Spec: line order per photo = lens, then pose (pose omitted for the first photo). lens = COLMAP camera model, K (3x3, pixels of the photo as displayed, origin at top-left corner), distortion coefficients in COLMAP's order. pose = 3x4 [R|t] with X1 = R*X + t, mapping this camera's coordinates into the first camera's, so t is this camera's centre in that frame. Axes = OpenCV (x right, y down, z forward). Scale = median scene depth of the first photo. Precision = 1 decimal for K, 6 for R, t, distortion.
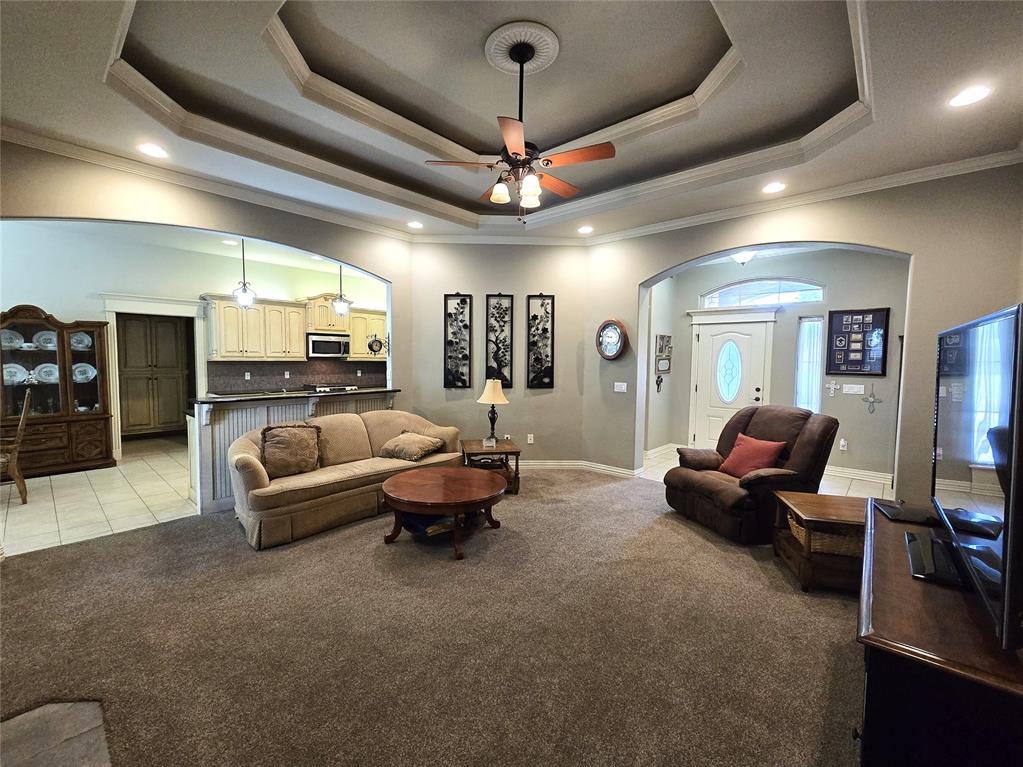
lens RADIAL K [[433.5, 0, 506.9], [0, 433.5, 381.9], [0, 0, 1]] dist [-0.000992, -0.000220]
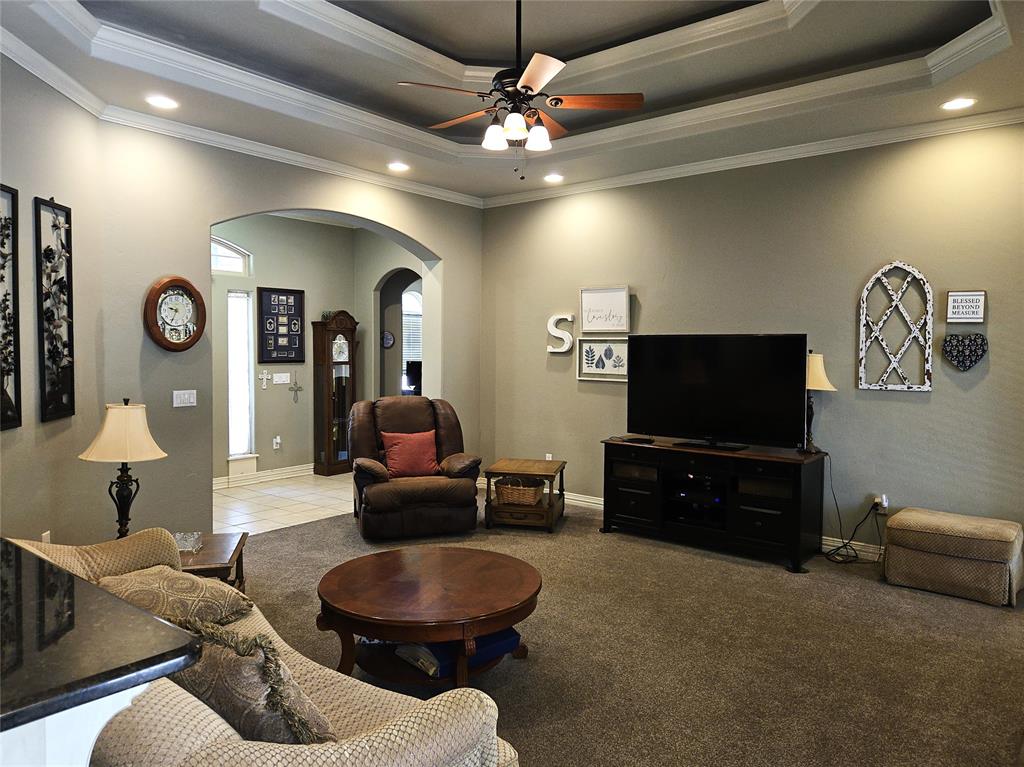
lens RADIAL K [[704.9, 0, 508.6], [0, 704.9, 380.5], [0, 0, 1]] dist [0.010157, -0.003473]
pose [[-0.049758, -0.060989, 0.996897, -0.671071], [0.047385, 0.996866, 0.063352, -0.048514], [-0.997637, 0.050390, -0.046713, 0.605055]]
